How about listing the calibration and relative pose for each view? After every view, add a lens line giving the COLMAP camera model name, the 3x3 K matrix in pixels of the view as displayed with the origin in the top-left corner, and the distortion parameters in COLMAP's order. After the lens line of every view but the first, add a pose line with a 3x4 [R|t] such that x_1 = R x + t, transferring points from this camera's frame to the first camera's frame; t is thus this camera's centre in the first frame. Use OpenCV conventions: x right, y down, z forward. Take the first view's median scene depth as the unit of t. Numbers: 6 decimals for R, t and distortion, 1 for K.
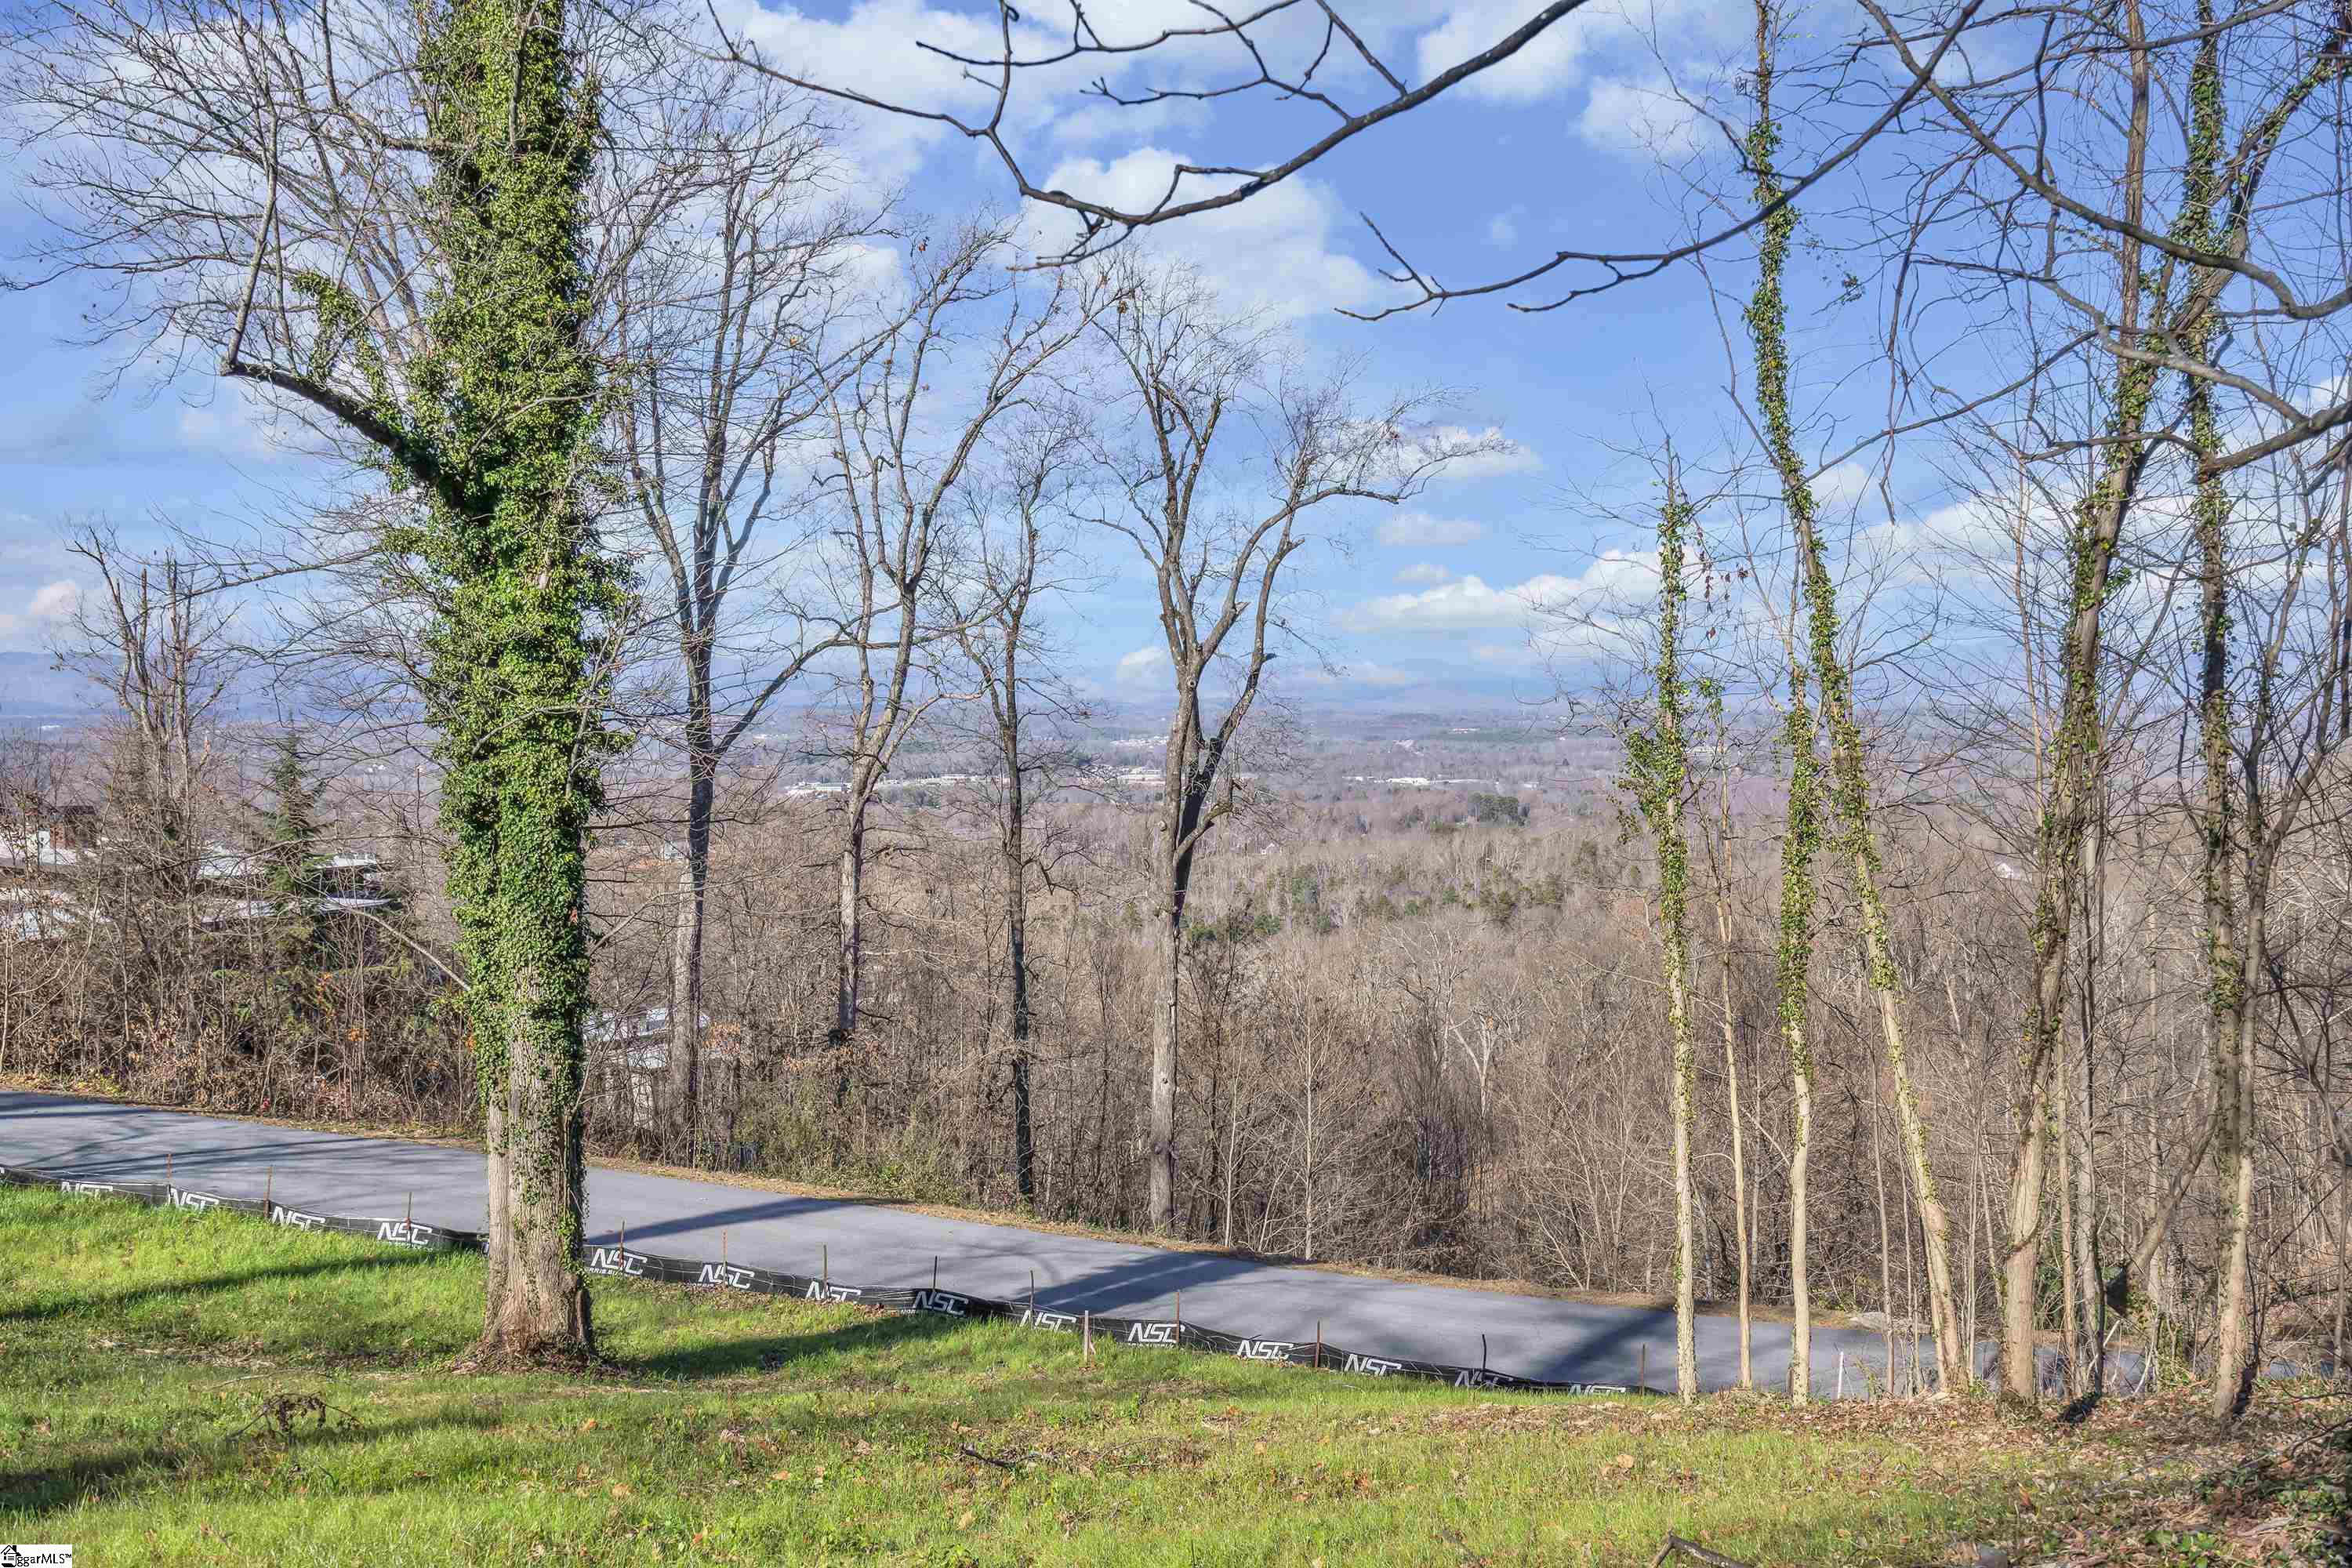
lens RADIAL K [[2351.6, 0, 1181.3], [0, 2351.6, 787.6], [0, 0, 1]] dist [0.000166, 0.000000]
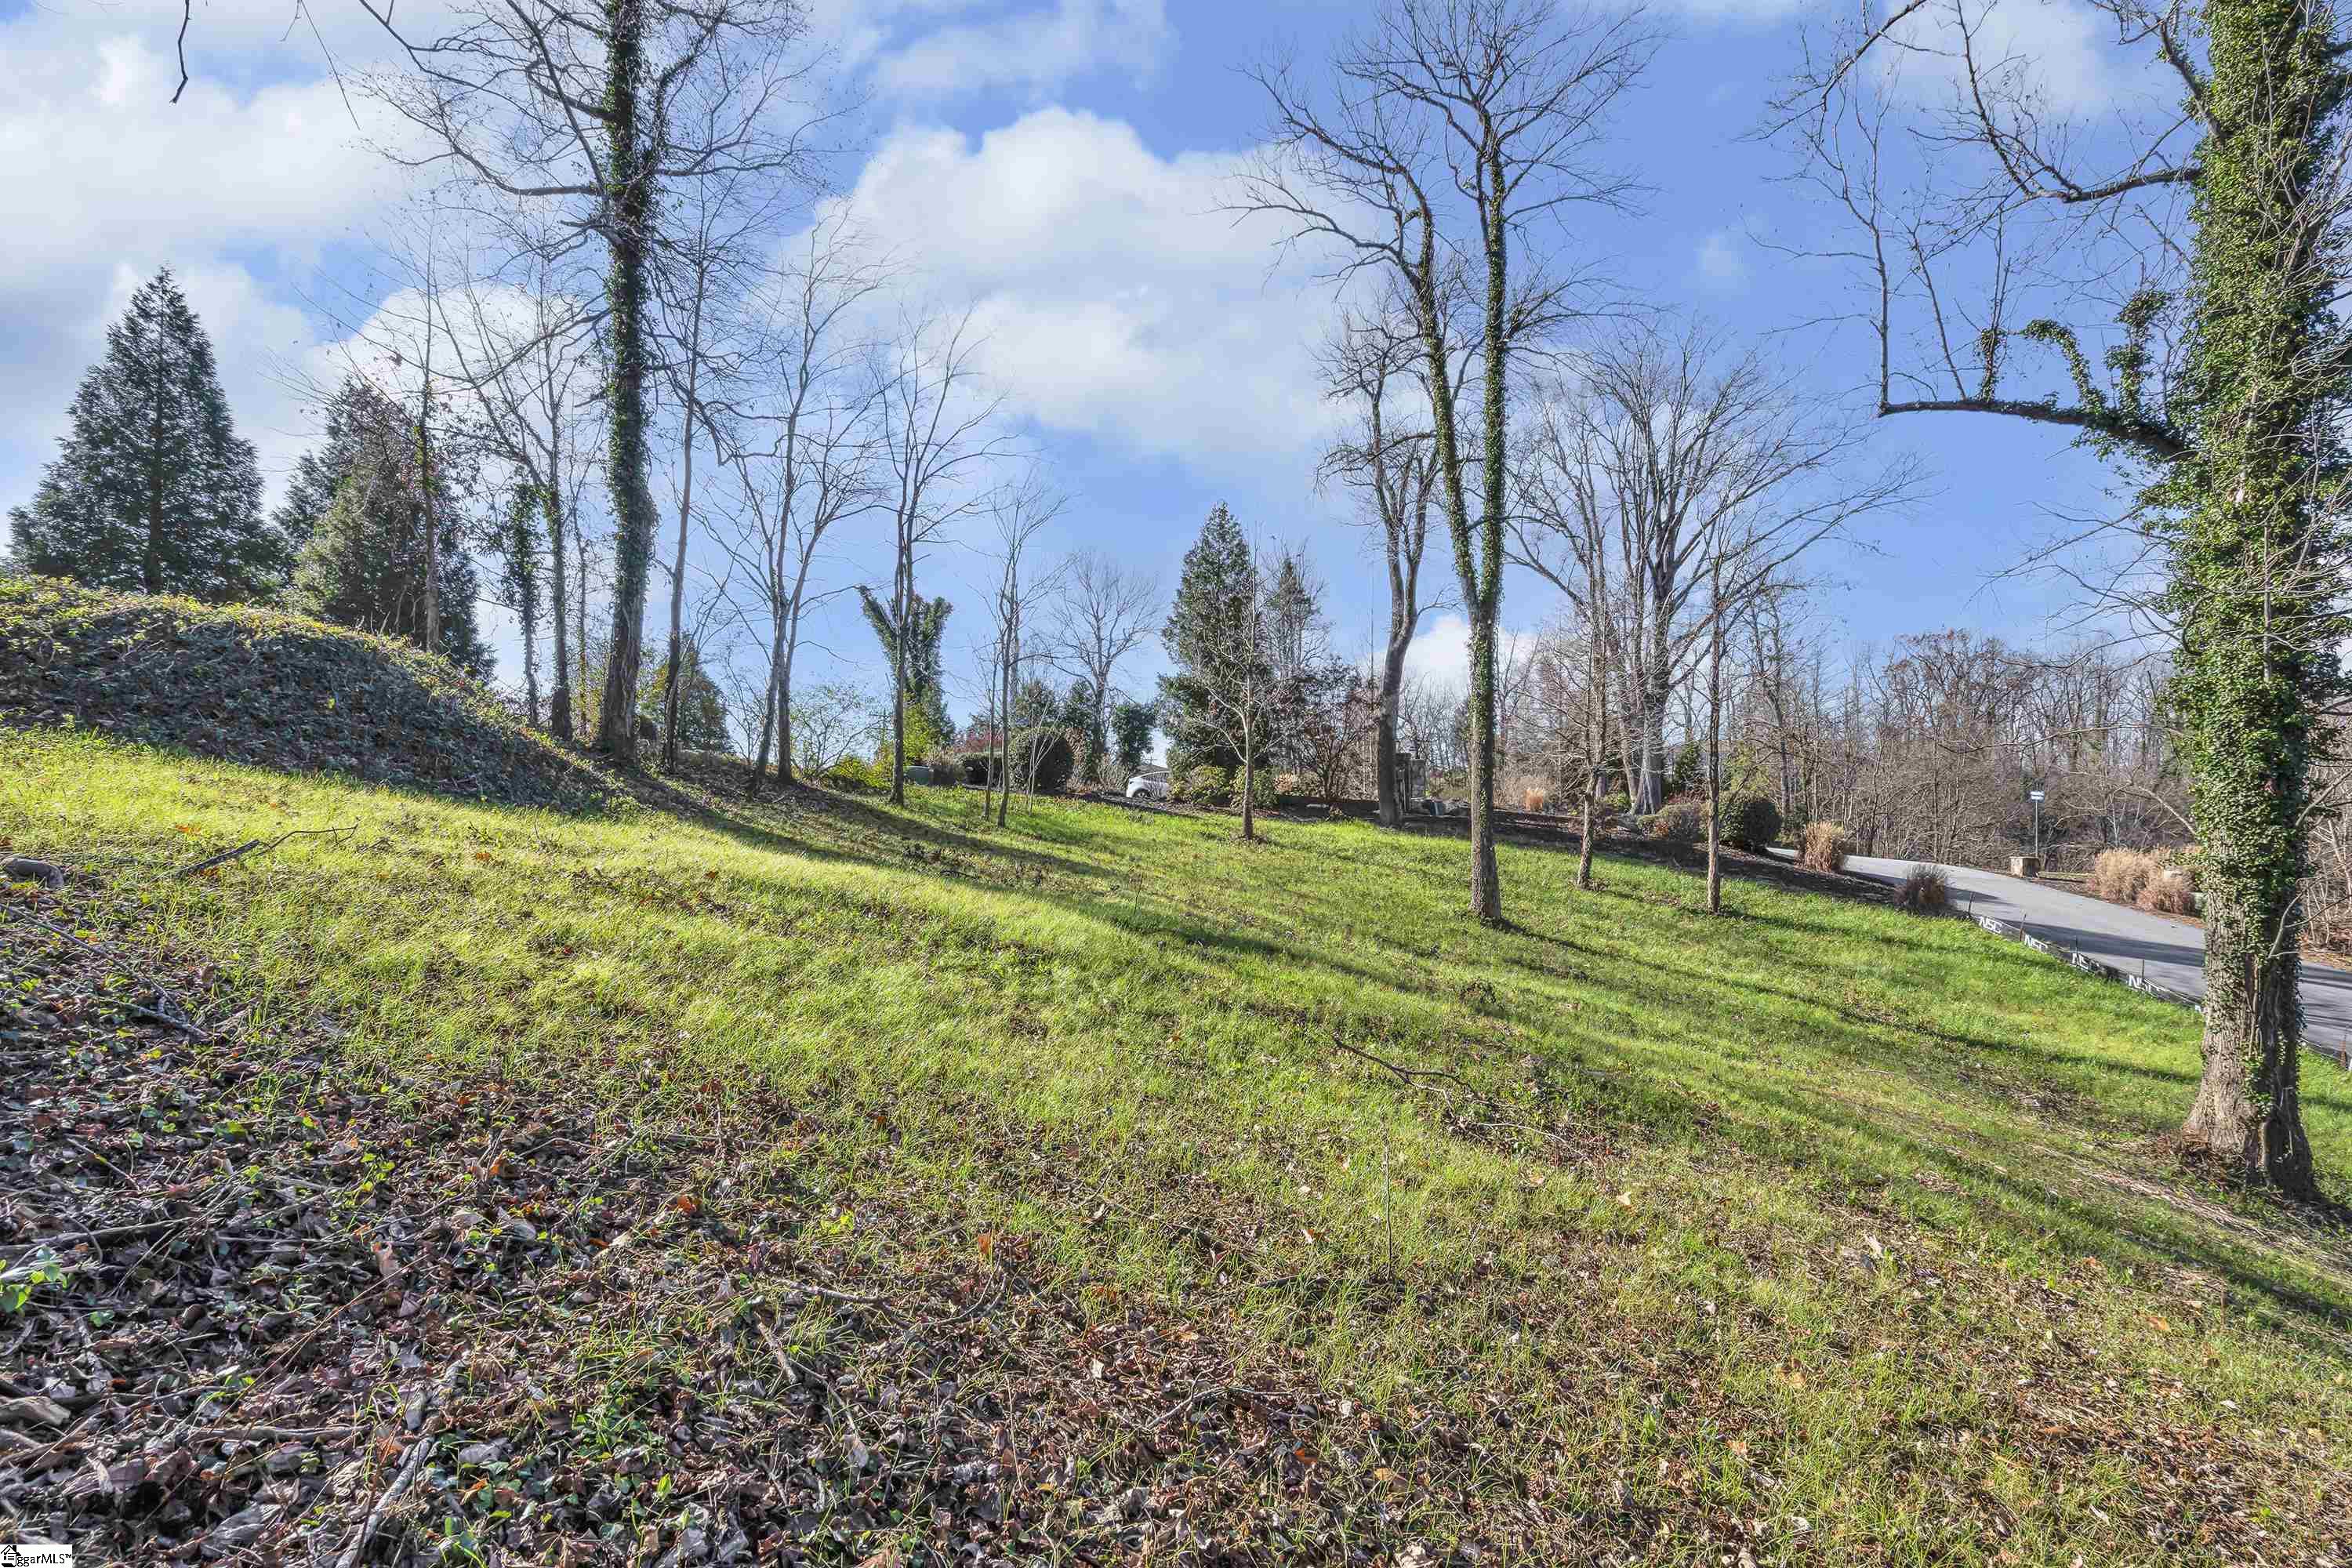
lens RADIAL K [[1078.7, 0, 1166.7], [0, 1078.7, 780.0], [0, 0, 1]] dist [-0.010341, 0.001926]
pose [[-0.064725, -0.011973, -0.997831, 0.270704], [-0.048598, 0.998779, -0.008832, 0.077376], [0.996719, 0.047921, -0.065228, 0.483368]]
